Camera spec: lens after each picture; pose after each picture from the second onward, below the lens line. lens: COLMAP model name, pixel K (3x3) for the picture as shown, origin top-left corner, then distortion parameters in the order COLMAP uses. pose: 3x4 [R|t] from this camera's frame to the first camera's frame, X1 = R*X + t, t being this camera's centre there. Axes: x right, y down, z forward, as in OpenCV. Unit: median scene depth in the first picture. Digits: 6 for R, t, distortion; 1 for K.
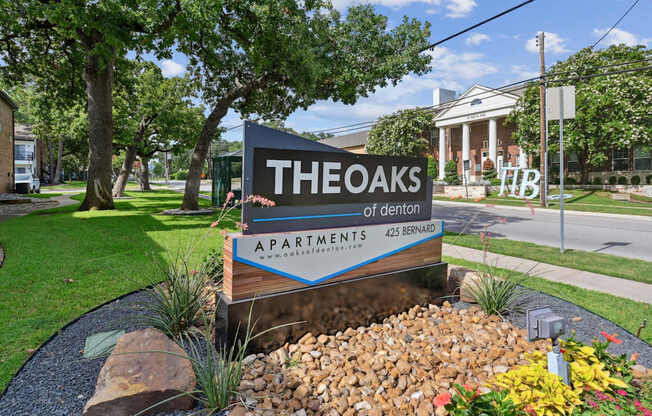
lens RADIAL K [[349.2, 0, 326.0], [0, 349.2, 208.0], [0, 0, 1]] dist [-0.000942, -0.001085]
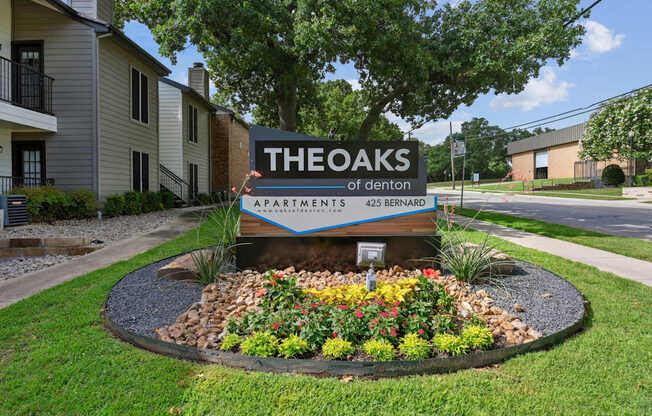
lens RADIAL K [[359.0, 0, 337.6], [0, 359.0, 217.2], [0, 0, 1]] dist [-0.005823, -0.001108]
pose [[0.858139, 0.034226, -0.512275, 0.762299], [-0.030164, 0.999413, 0.016244, 0.107618], [0.512530, 0.001513, 0.858668, -0.160264]]
